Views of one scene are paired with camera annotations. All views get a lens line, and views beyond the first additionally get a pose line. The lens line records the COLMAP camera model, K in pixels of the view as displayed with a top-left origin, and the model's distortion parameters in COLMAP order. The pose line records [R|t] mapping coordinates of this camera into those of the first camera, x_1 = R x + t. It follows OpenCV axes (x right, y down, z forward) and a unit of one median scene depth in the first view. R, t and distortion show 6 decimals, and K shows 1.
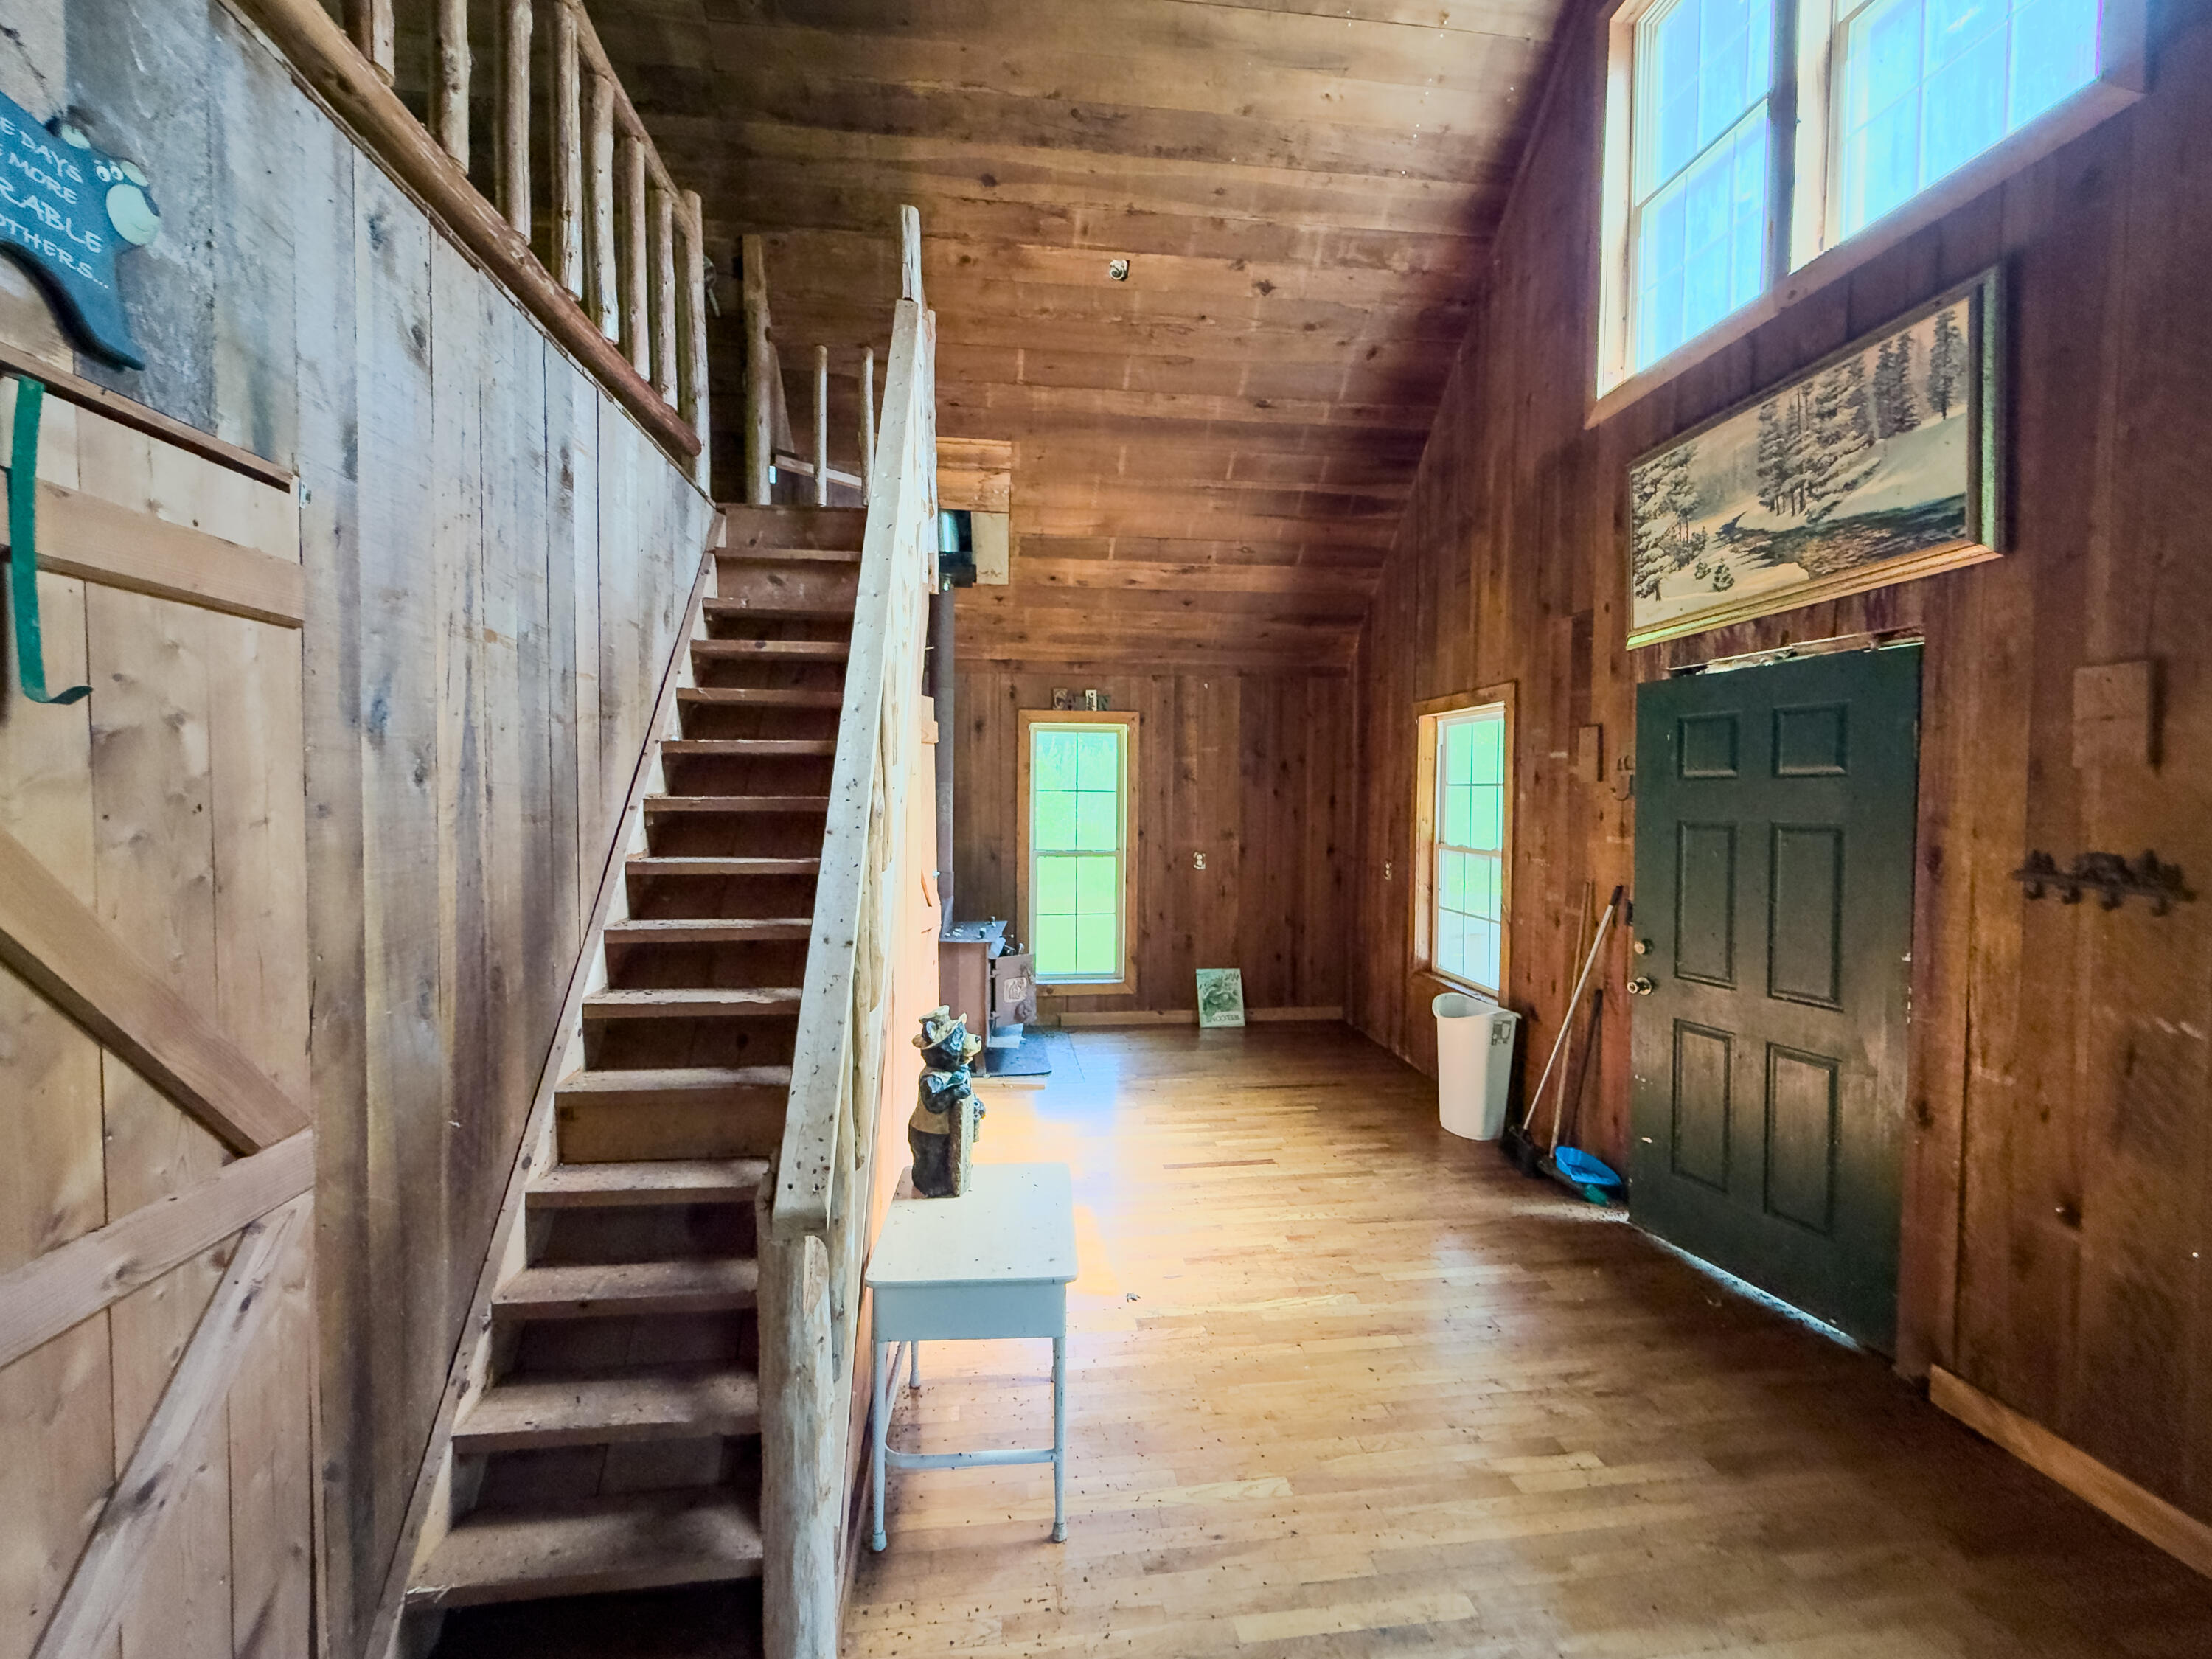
lens RADIAL K [[884.2, 0, 1100.1], [0, 884.2, 828.5], [0, 0, 1]] dist [0.000406, 0.000176]
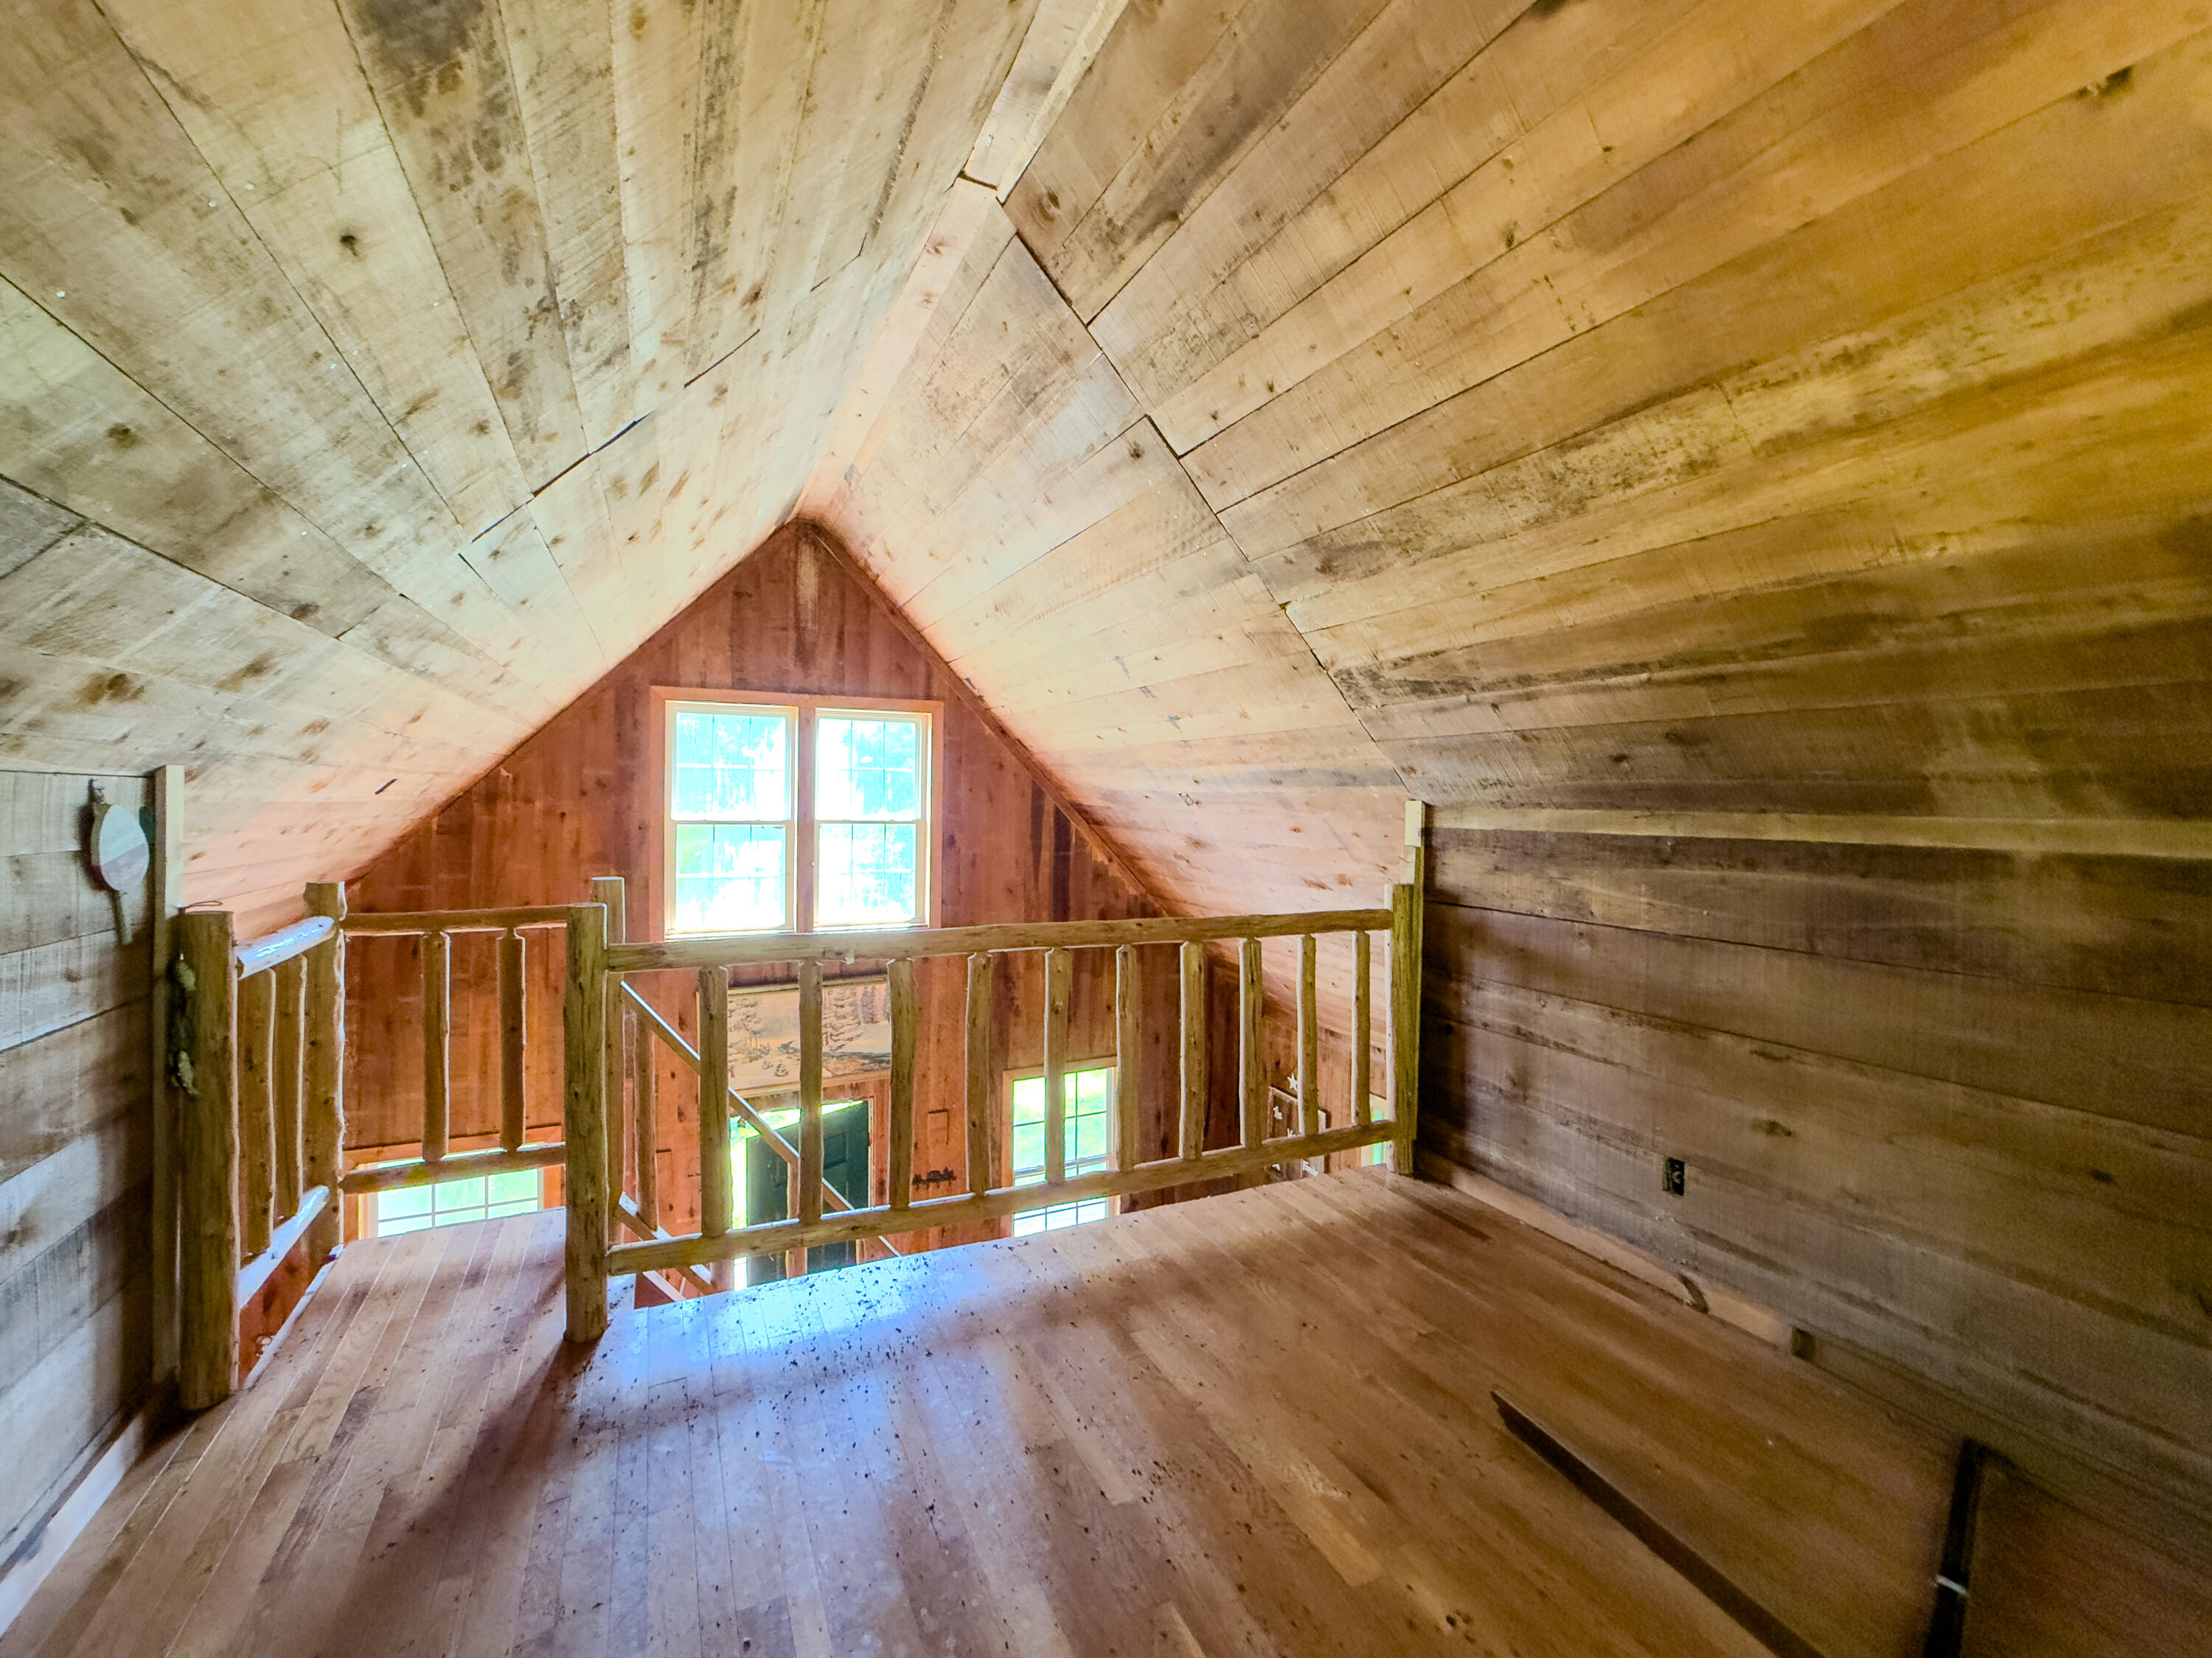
lens RADIAL K [[879.1, 0, 1091.4], [0, 879.1, 830.8], [0, 0, 1]] dist [-0.003460, -0.000086]
pose [[-0.316068, -0.038123, 0.947970, -0.830302], [0.029729, 0.998304, 0.050059, -0.559377], [-0.948271, 0.044004, -0.314398, 0.595298]]
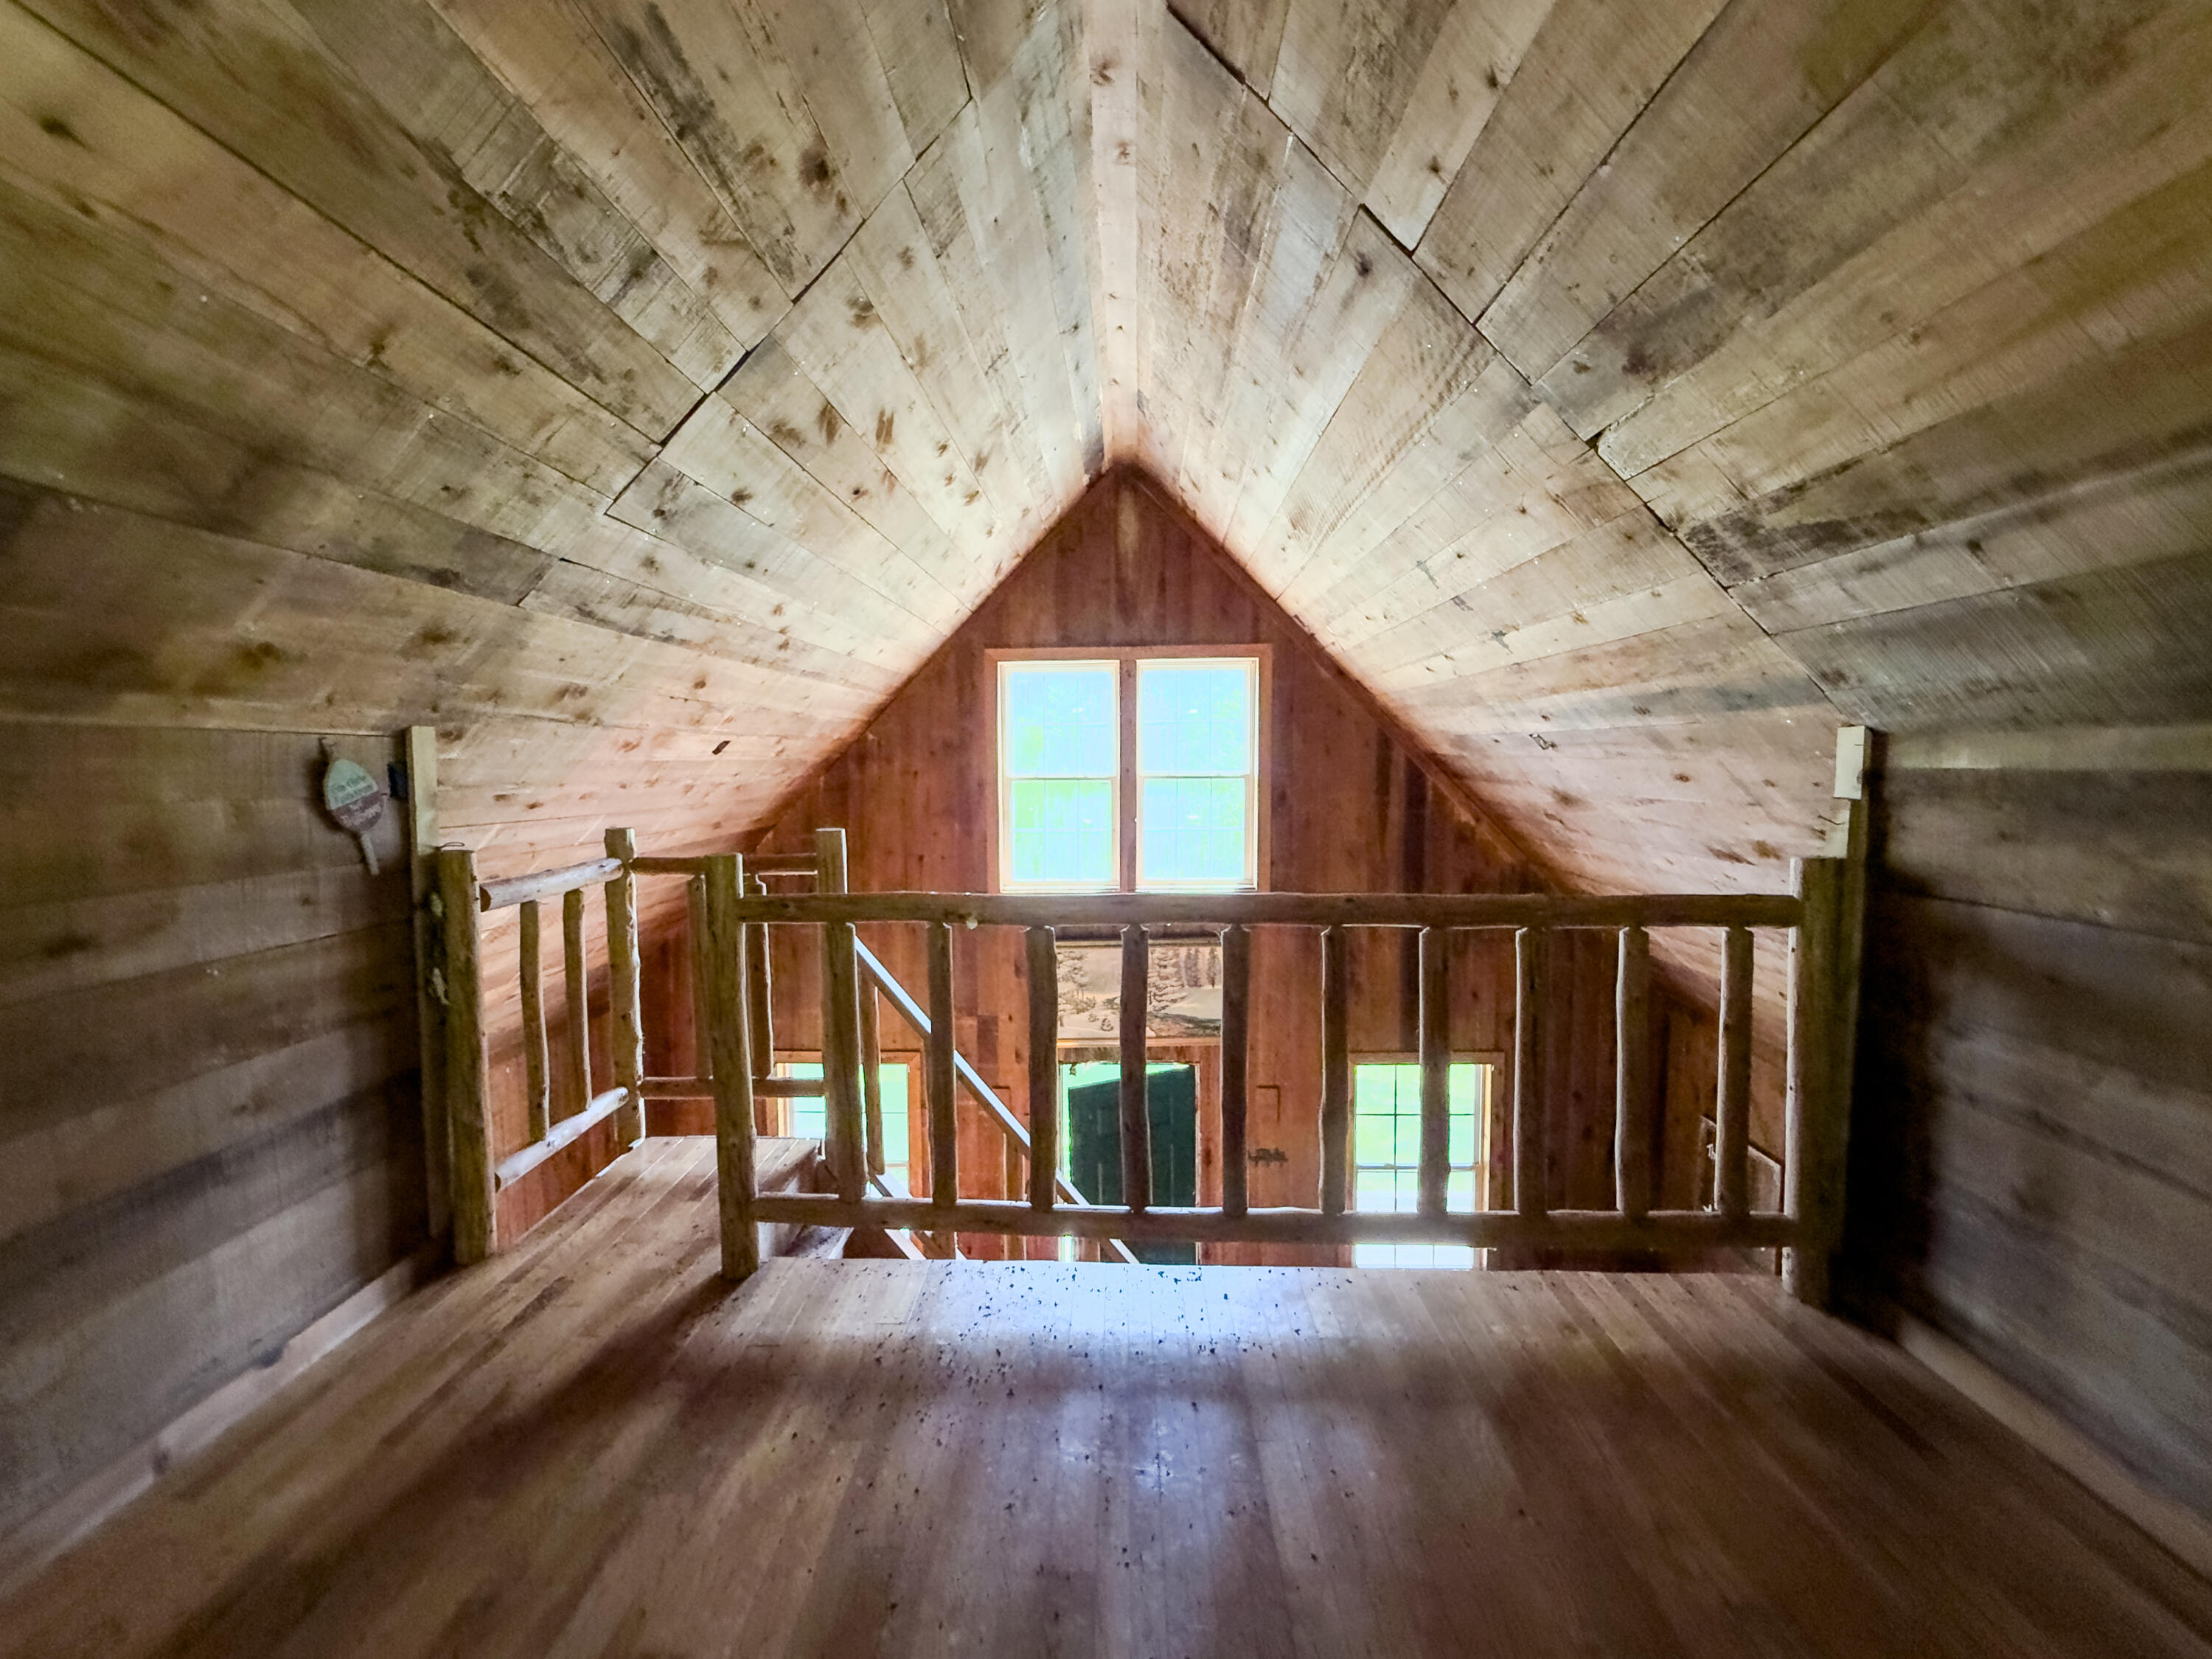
lens RADIAL K [[884.2, 0, 1100.1], [0, 884.2, 828.5], [0, 0, 1]] dist [0.000406, 0.000176]
pose [[0.142386, -0.080228, 0.986554, -0.749469], [0.053933, 0.995858, 0.073201, -0.543578], [-0.988341, 0.042785, 0.146124, 0.451786]]
